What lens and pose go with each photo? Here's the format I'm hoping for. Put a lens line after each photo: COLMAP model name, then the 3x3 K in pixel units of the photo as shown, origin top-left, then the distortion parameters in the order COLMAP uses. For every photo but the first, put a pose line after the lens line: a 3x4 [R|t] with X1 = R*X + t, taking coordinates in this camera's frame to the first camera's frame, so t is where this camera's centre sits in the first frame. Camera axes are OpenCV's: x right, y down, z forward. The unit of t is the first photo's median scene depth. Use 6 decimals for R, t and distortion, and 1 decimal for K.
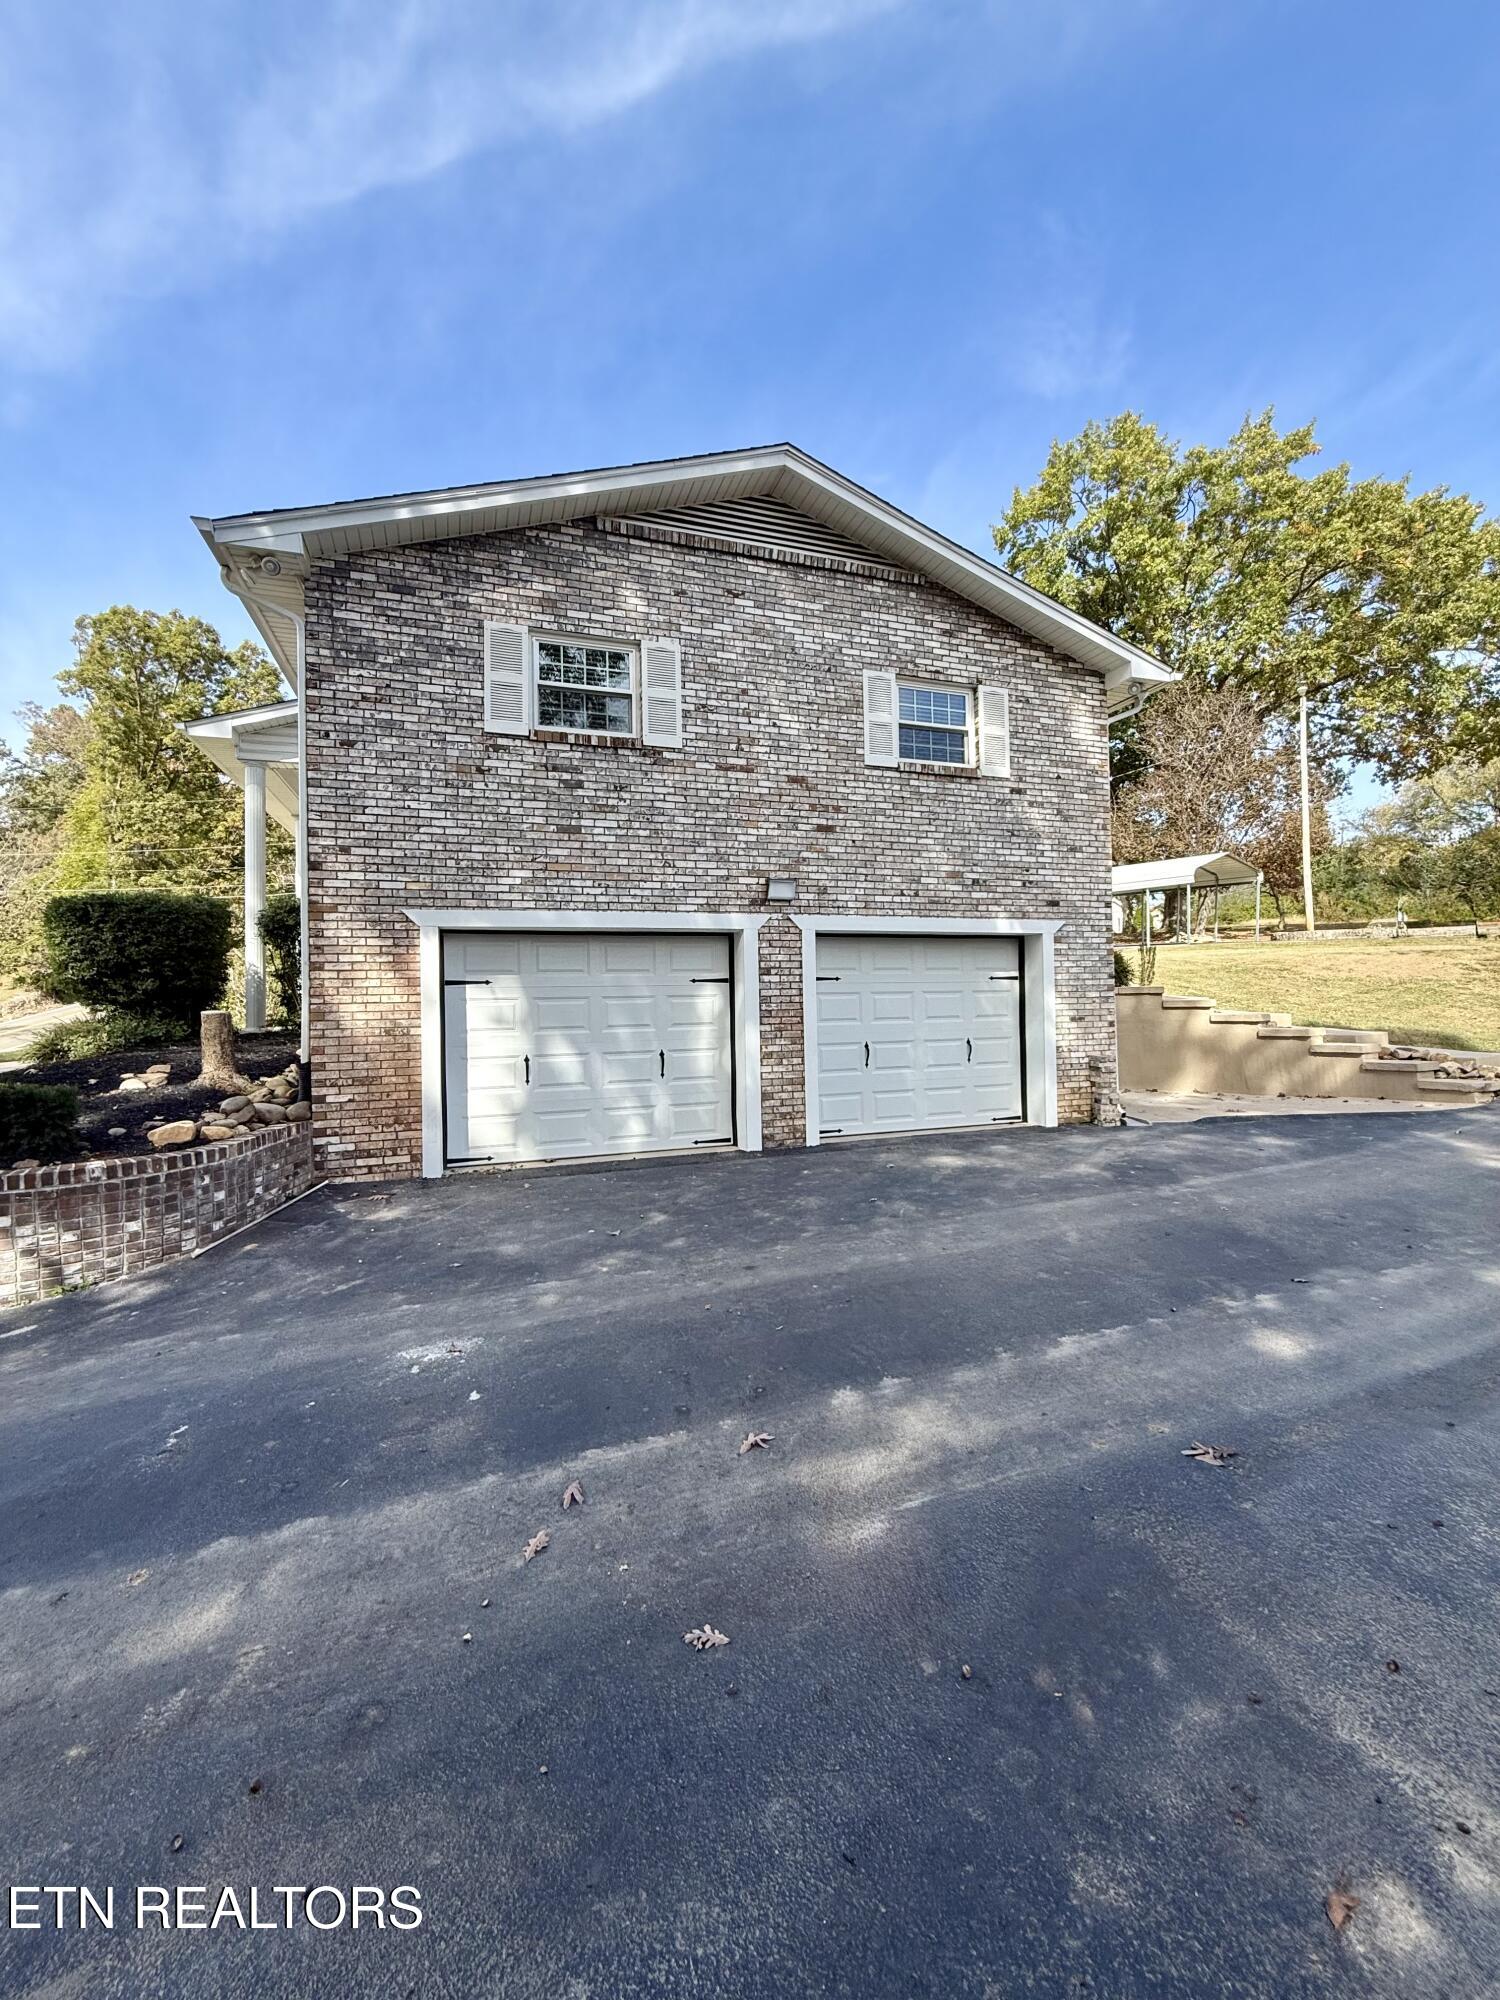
lens RADIAL K [[794.6, 0, 750.8], [0, 794.6, 994.5], [0, 0, 1]] dist [0.000199, -0.000088]
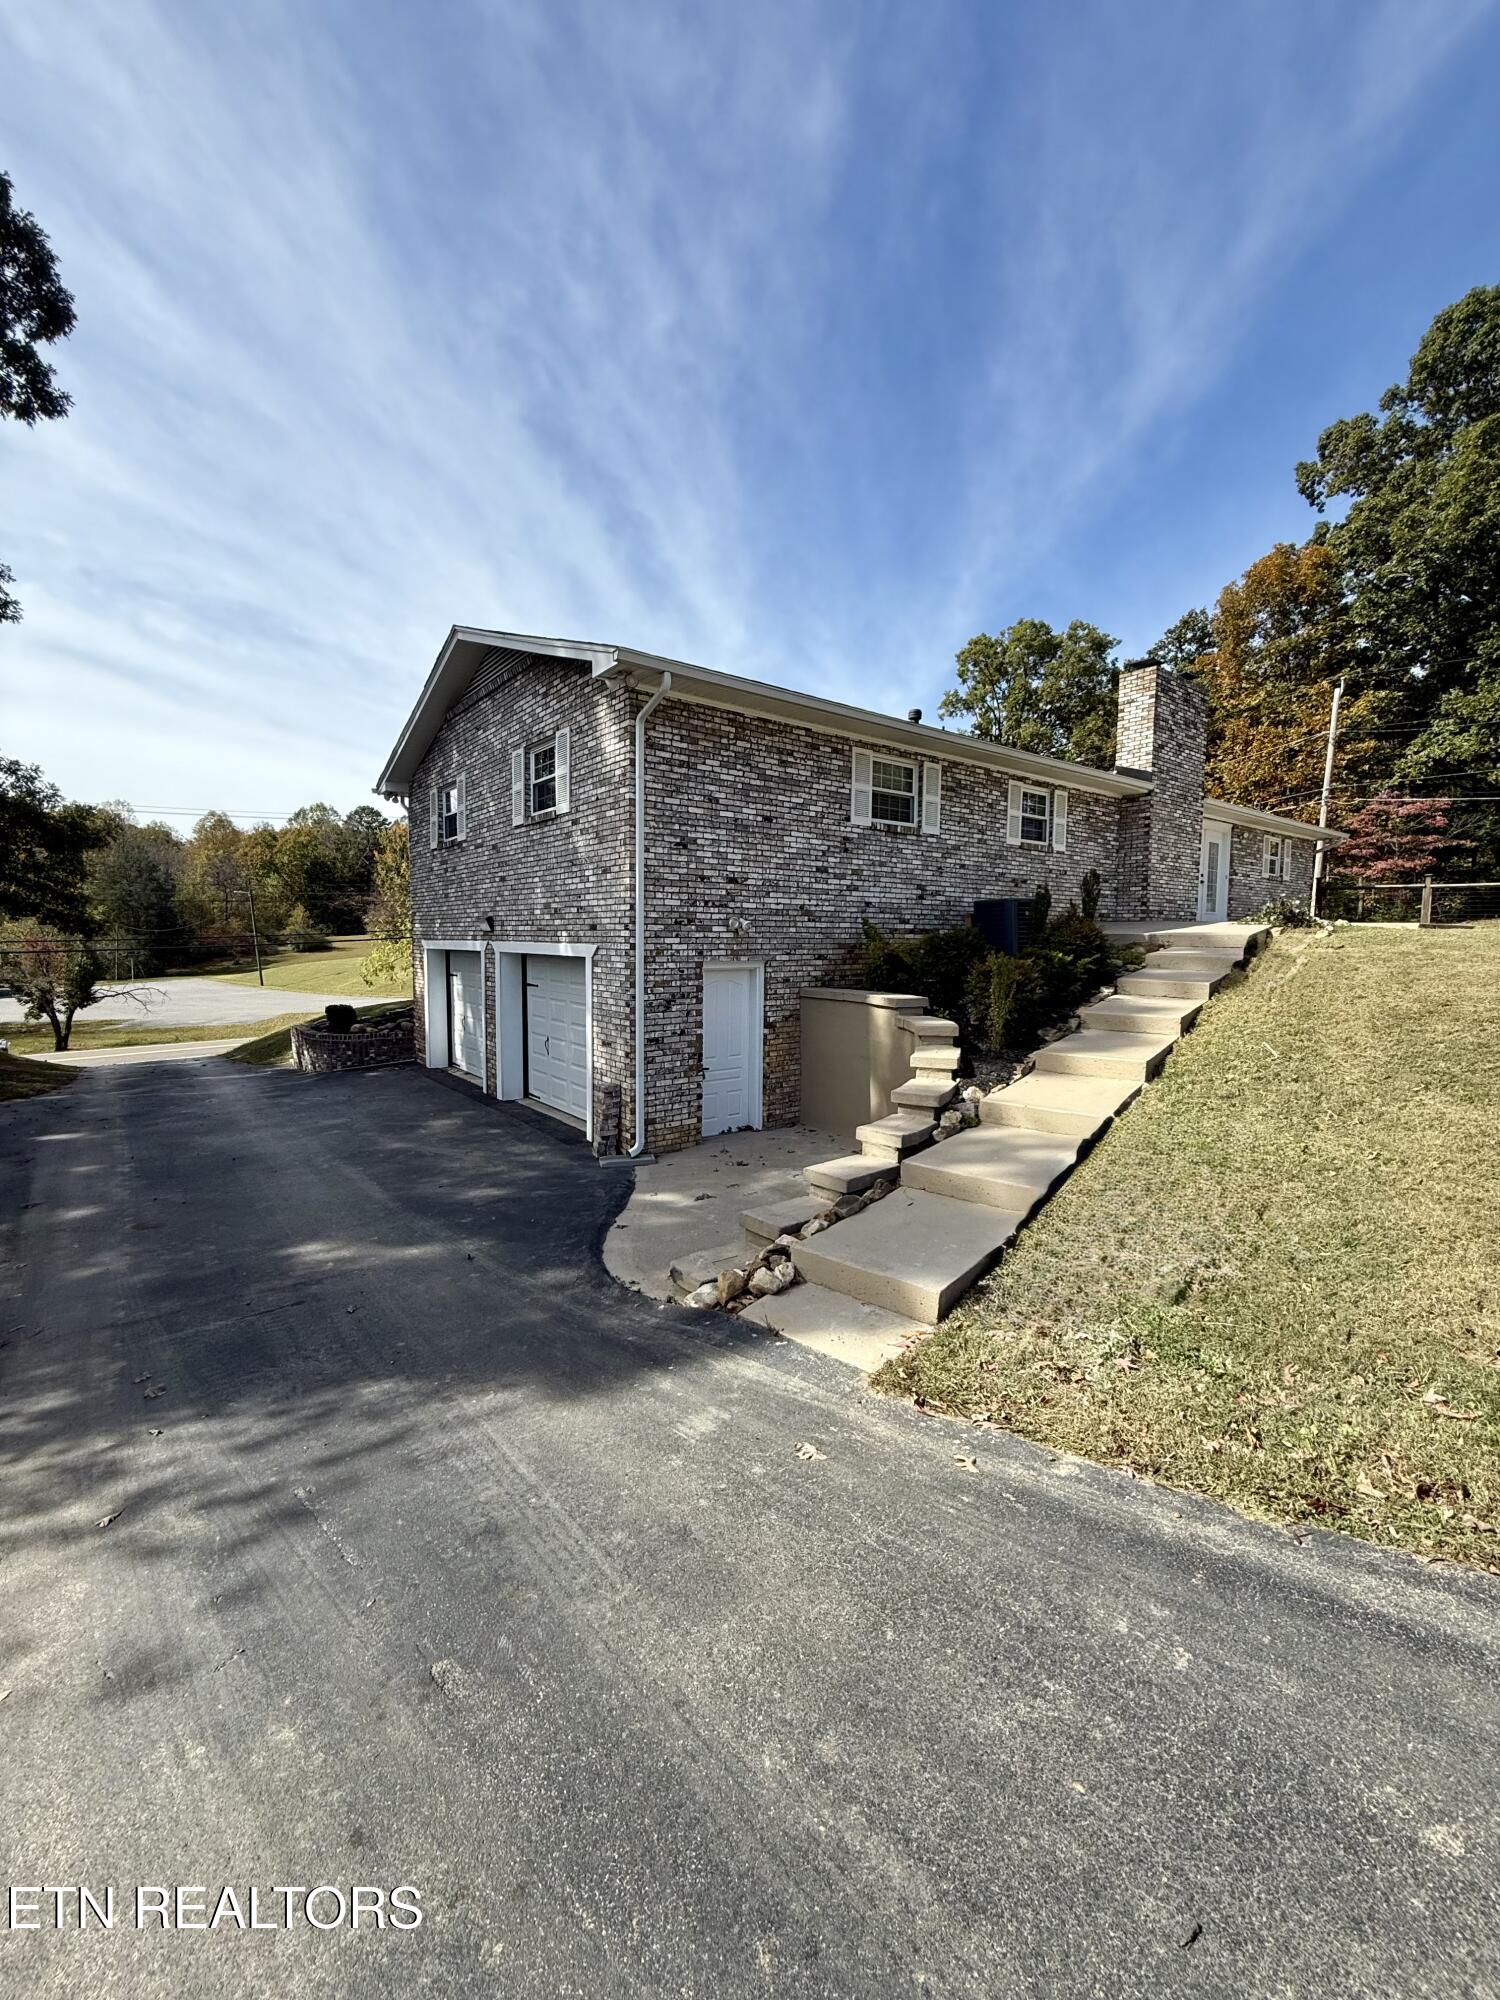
lens RADIAL K [[794.6, 0, 750.8], [0, 794.6, 994.5], [0, 0, 1]] dist [0.000199, -0.000088]
pose [[0.323952, 0.091292, -0.941659, 1.462045], [-0.001245, 0.995374, 0.096071, -0.131731], [0.946073, -0.029950, 0.322567, 0.891396]]
